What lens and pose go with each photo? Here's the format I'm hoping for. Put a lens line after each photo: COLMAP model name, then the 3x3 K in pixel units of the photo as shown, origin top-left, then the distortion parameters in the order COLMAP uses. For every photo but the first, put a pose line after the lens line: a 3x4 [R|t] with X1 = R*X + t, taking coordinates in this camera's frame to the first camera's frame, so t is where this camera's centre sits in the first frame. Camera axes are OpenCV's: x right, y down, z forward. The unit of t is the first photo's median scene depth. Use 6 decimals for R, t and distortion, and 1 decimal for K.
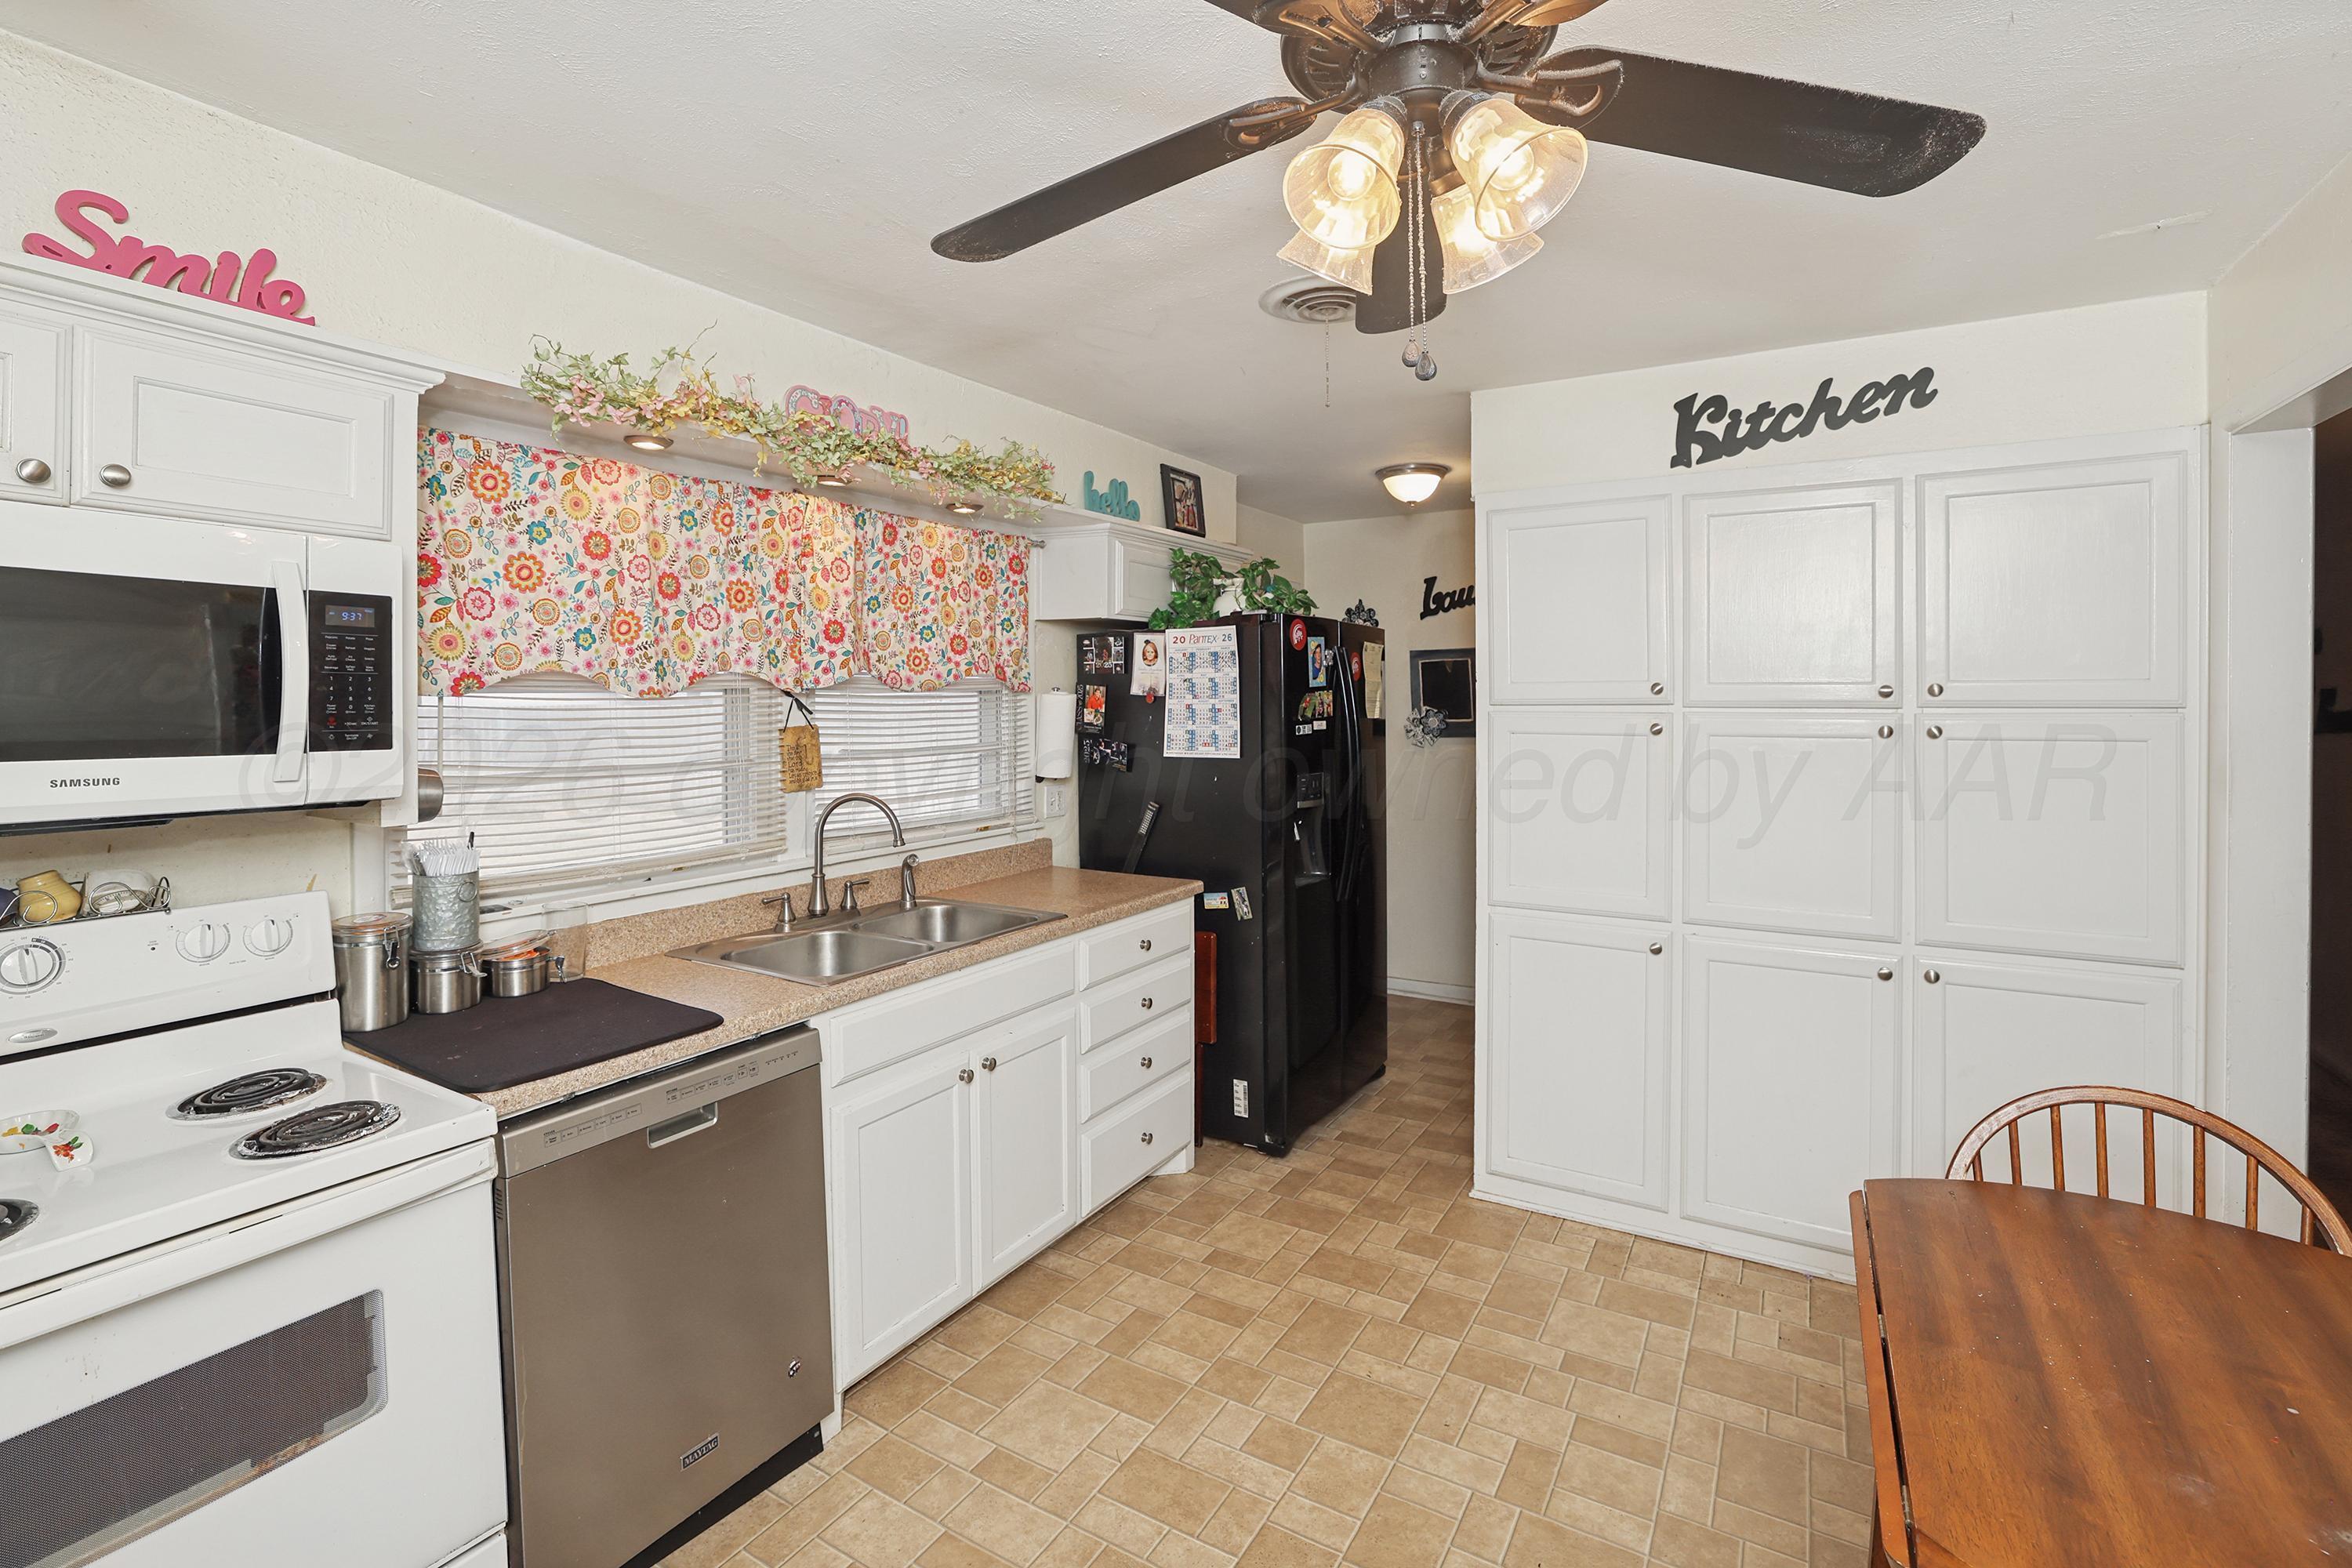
lens RADIAL K [[1034.8, 0, 1169.6], [0, 1034.8, 707.2], [0, 0, 1]] dist [-0.032991, 0.007958]
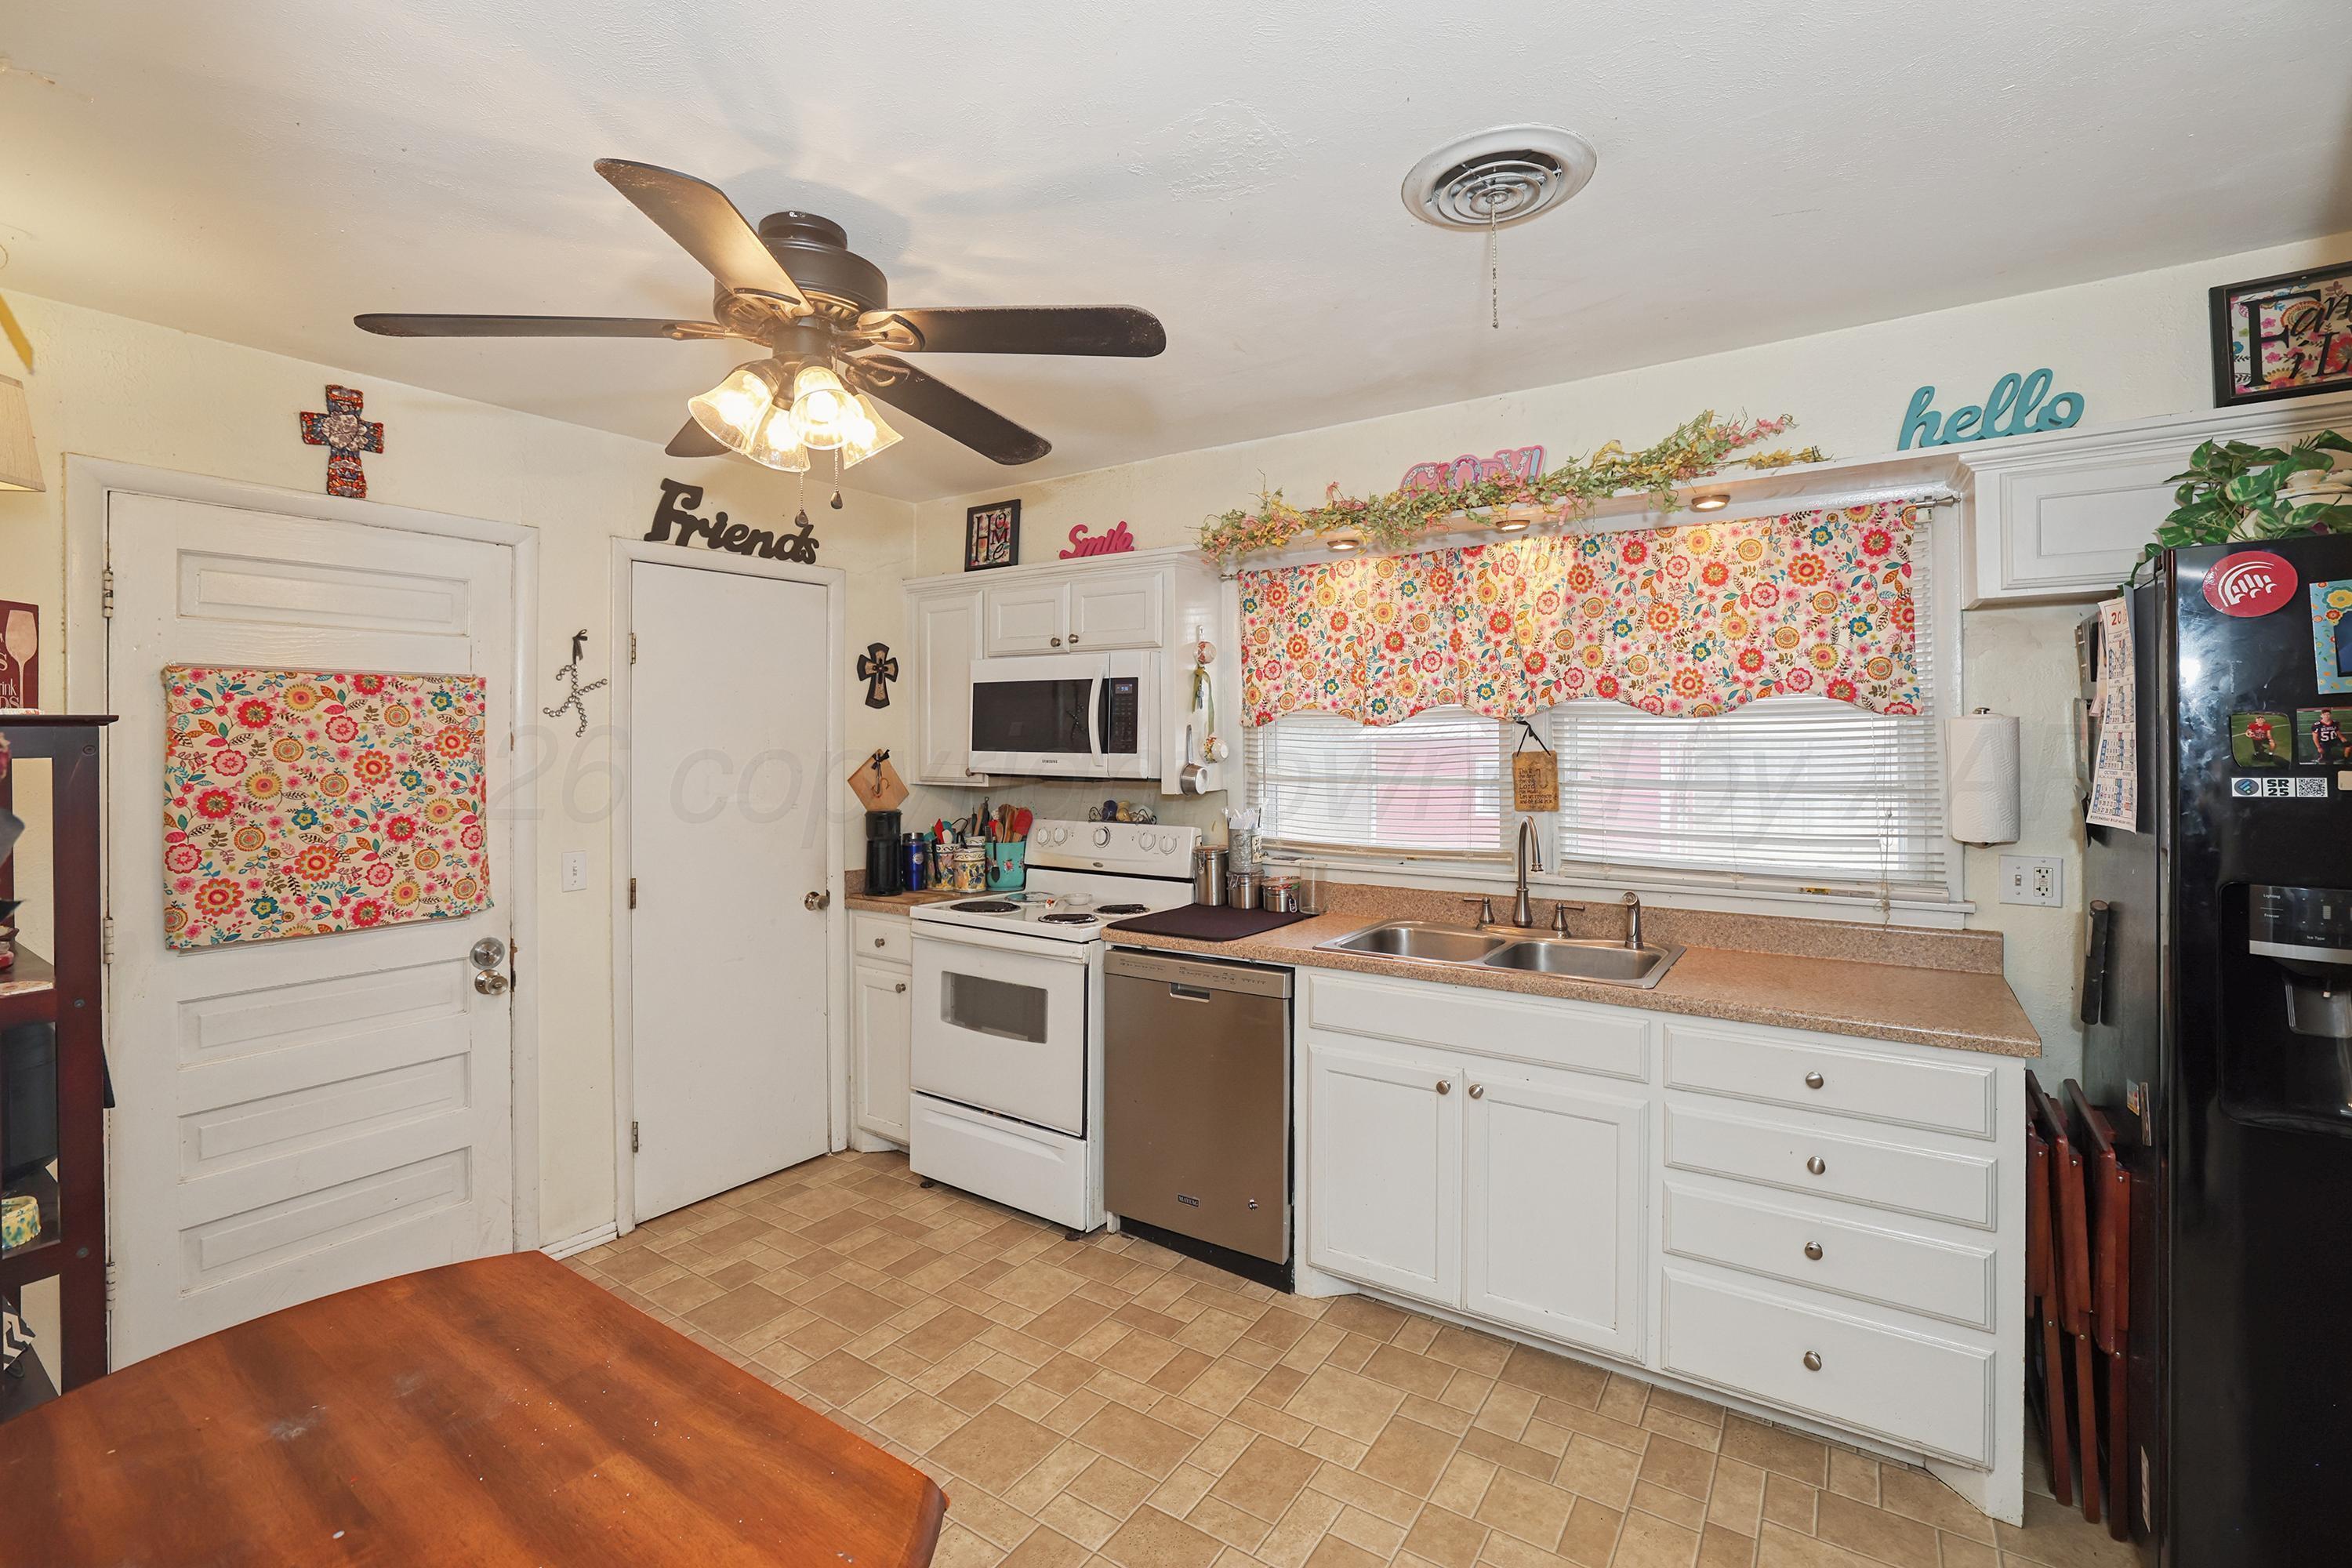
lens RADIAL K [[1034.8, 0, 1175.5], [0, 1034.8, 735.7], [0, 0, 1]] dist [-0.032991, 0.007958]
pose [[-0.026195, 0.007424, -0.999629, 0.838960], [-0.003597, 0.999965, 0.007521, -0.006153], [0.999650, 0.003793, -0.026168, 0.742849]]
